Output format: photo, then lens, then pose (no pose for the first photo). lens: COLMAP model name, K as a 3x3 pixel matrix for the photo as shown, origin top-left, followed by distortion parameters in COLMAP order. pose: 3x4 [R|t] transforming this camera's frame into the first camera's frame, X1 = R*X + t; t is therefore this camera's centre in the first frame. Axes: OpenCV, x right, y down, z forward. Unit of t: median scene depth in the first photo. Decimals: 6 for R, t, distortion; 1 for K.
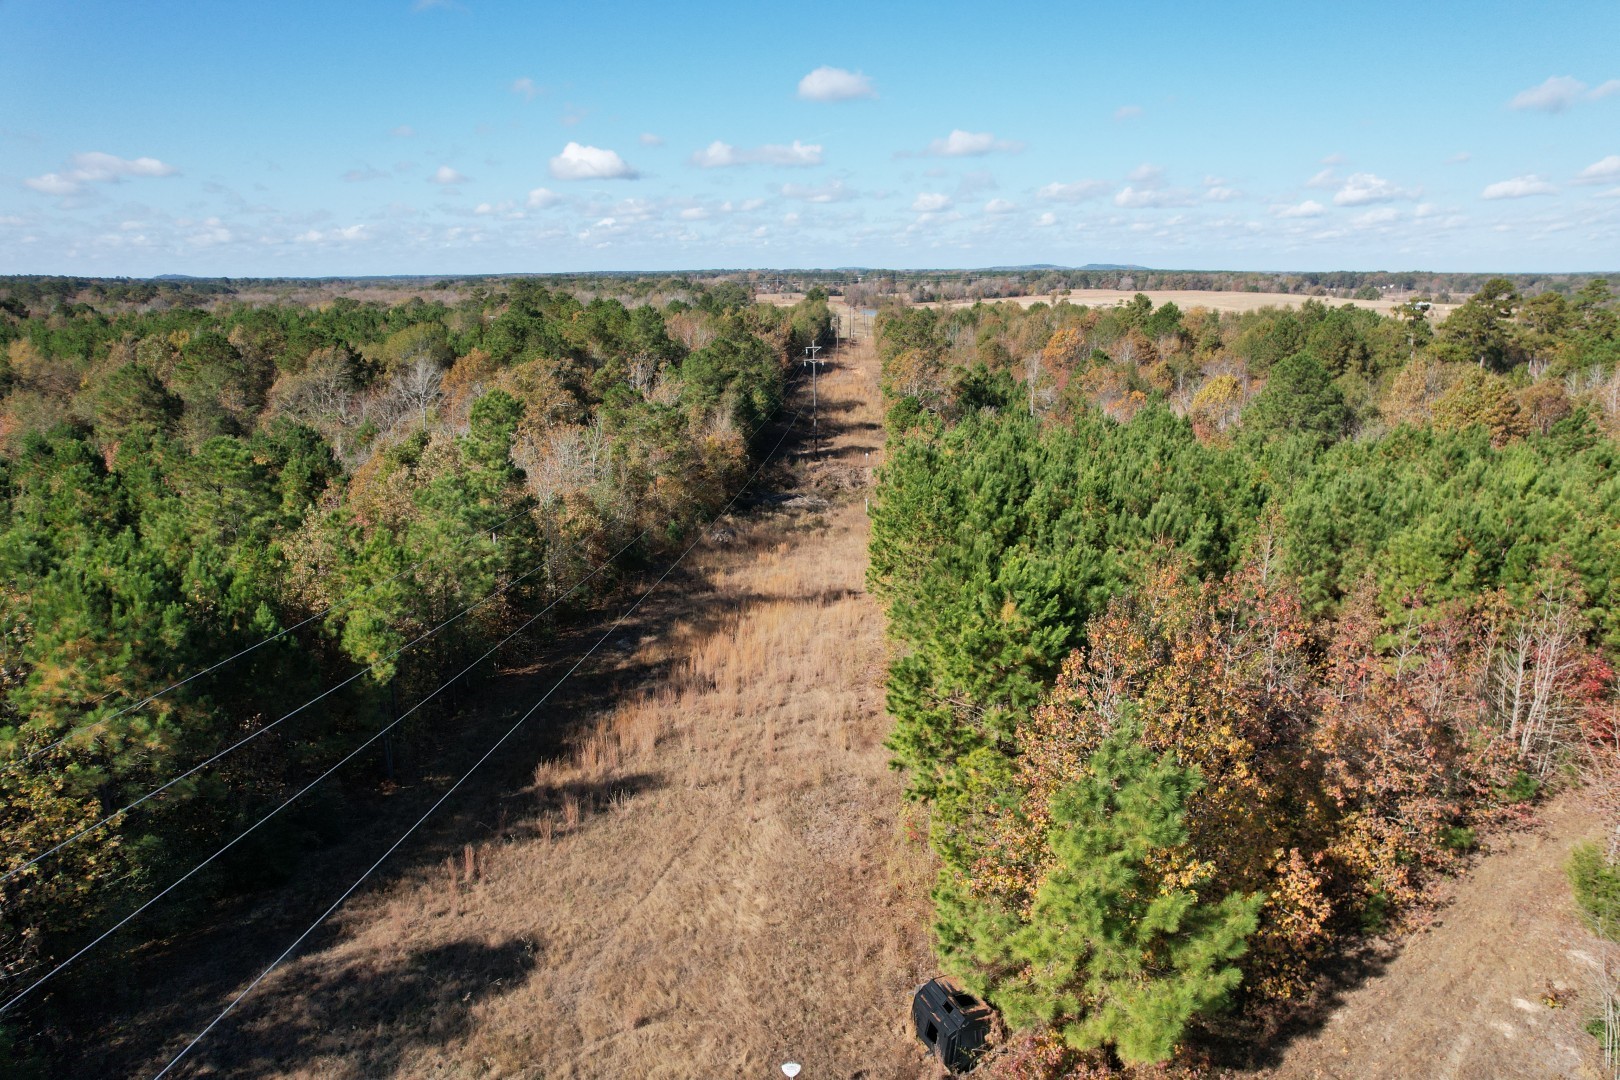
lens RADIAL K [[1040.9, 0, 808.7], [0, 1040.9, 547.3], [0, 0, 1]] dist [-0.074235, 0.070193]
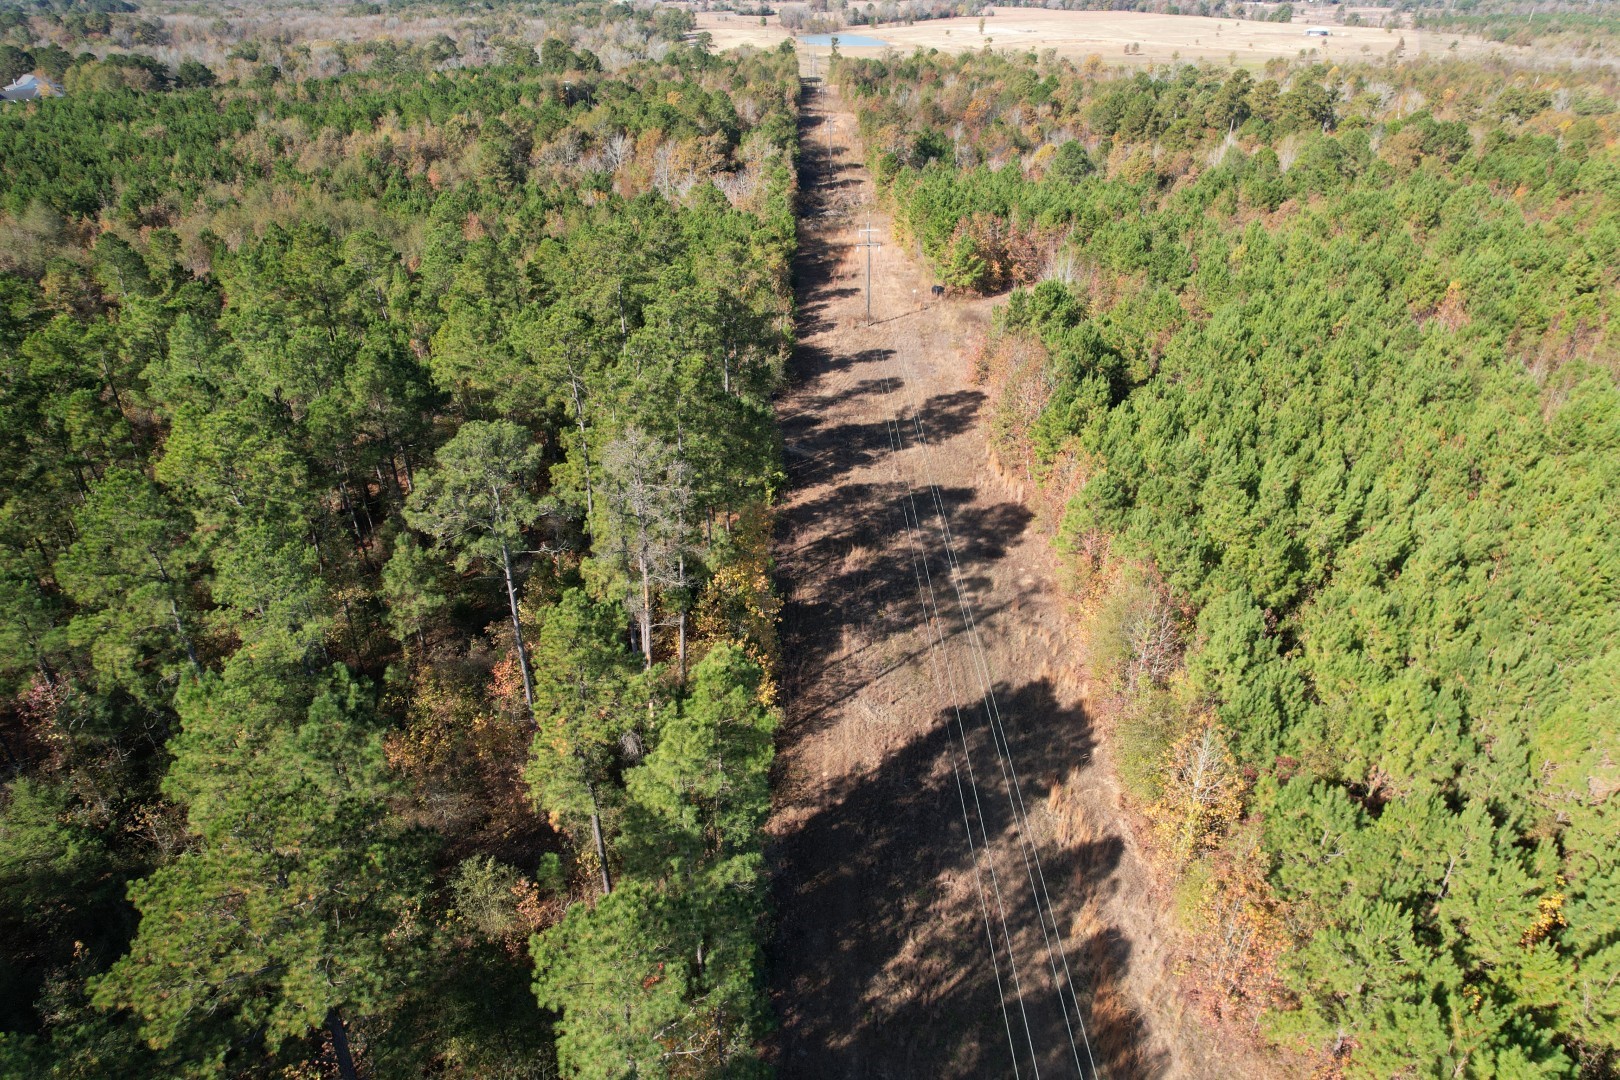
lens RADIAL K [[1040.9, 0, 808.7], [0, 1040.9, 547.3], [0, 0, 1]] dist [-0.074235, 0.070193]
pose [[0.997356, -0.035246, 0.063555, -0.162999], [0.018136, 0.967564, 0.251974, 0.059209], [-0.070375, -0.250155, 0.965645, -0.802130]]
